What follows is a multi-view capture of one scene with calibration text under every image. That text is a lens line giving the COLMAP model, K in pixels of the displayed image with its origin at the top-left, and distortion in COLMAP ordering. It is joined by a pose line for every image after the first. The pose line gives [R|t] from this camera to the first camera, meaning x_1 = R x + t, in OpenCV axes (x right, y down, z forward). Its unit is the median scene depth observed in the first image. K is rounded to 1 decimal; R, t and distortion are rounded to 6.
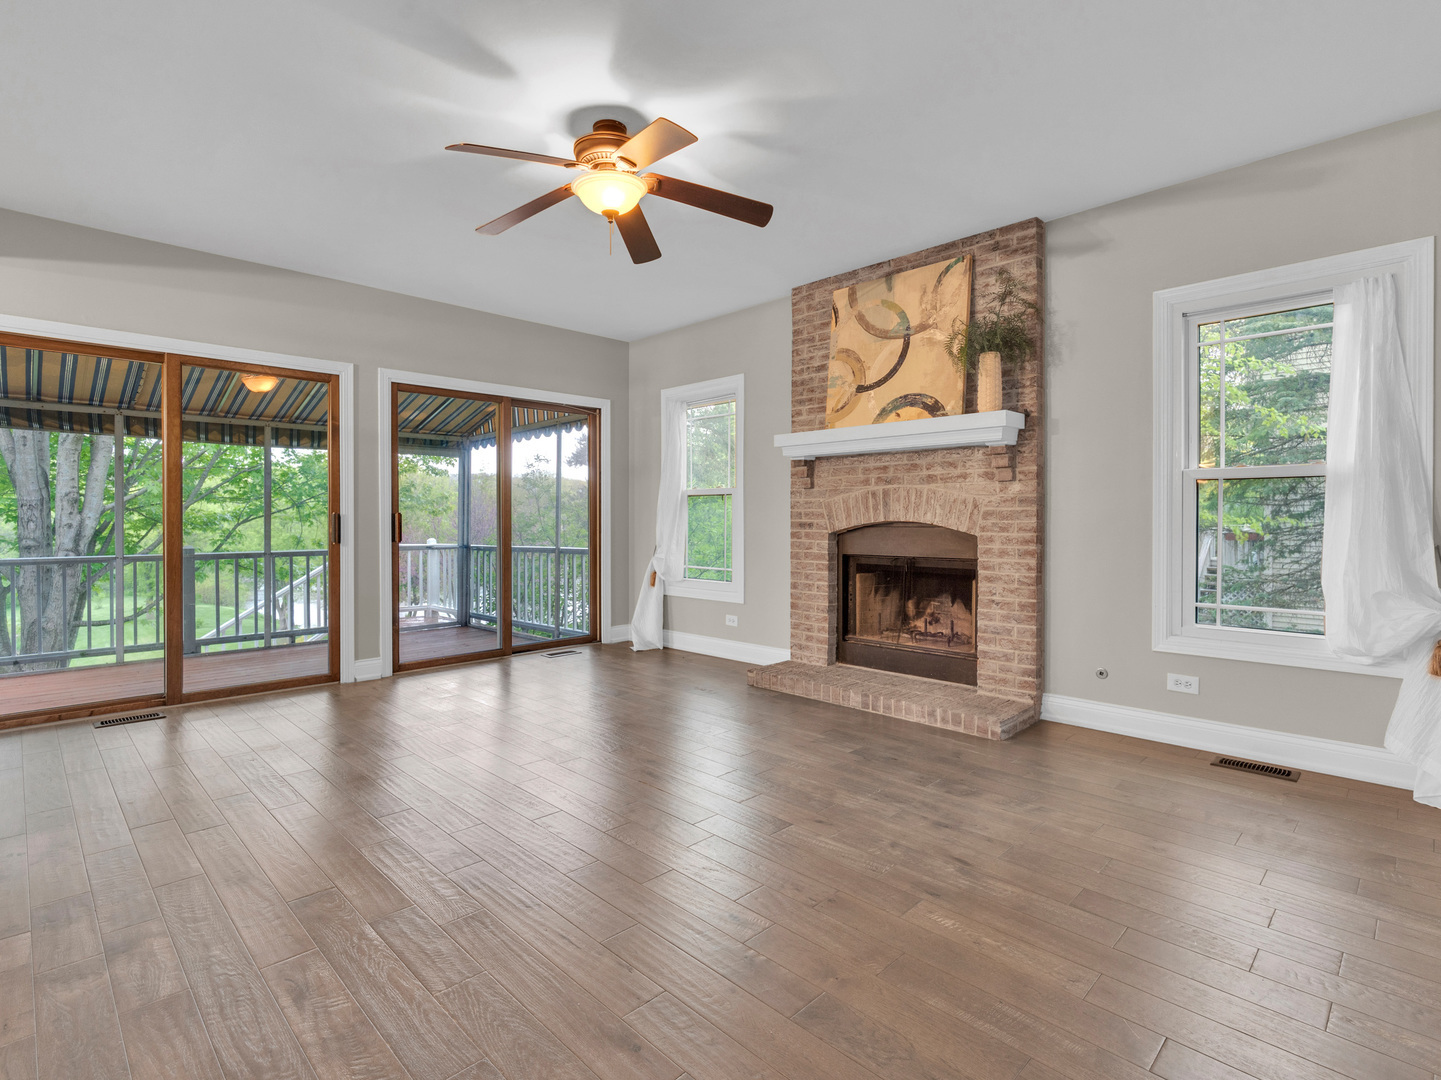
lens RADIAL K [[710.0, 0, 723.1], [0, 710.0, 526.7], [0, 0, 1]] dist [0.001611, 0.000386]
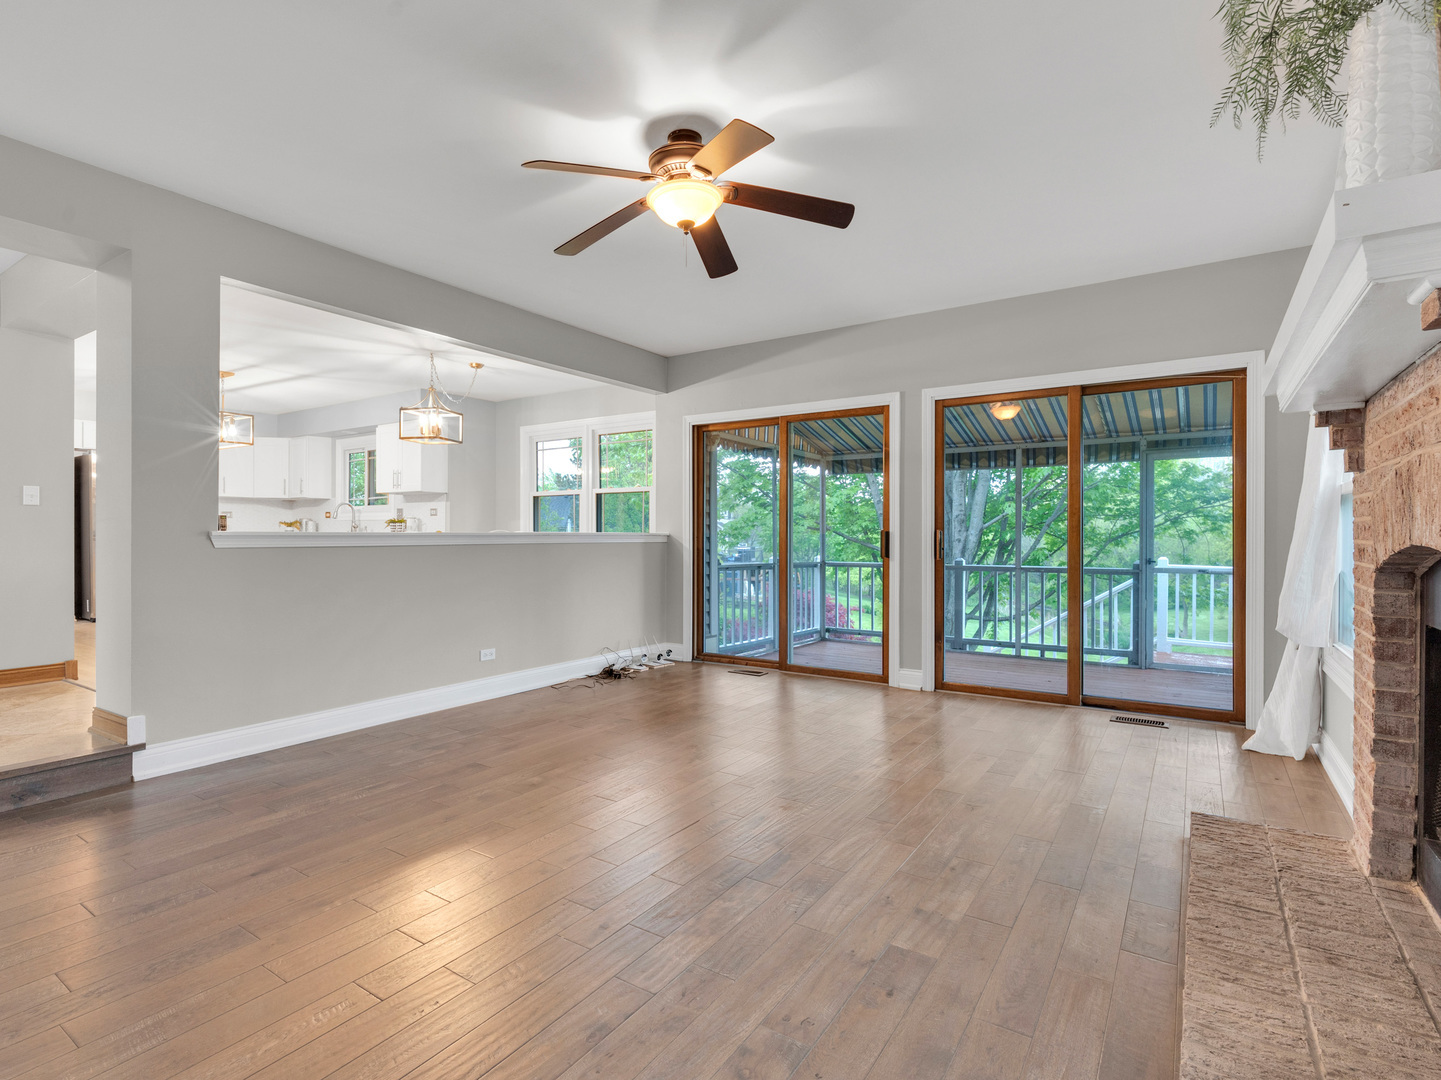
lens RADIAL K [[728.4, 0, 720.7], [0, 728.4, 535.3], [0, 0, 1]] dist [-0.005531, -0.000051]
pose [[0.193826, 0.002035, -0.981034, 0.500808], [-0.011747, 0.999931, -0.000247, -0.008257], [0.980966, 0.011572, 0.193836, 0.514426]]
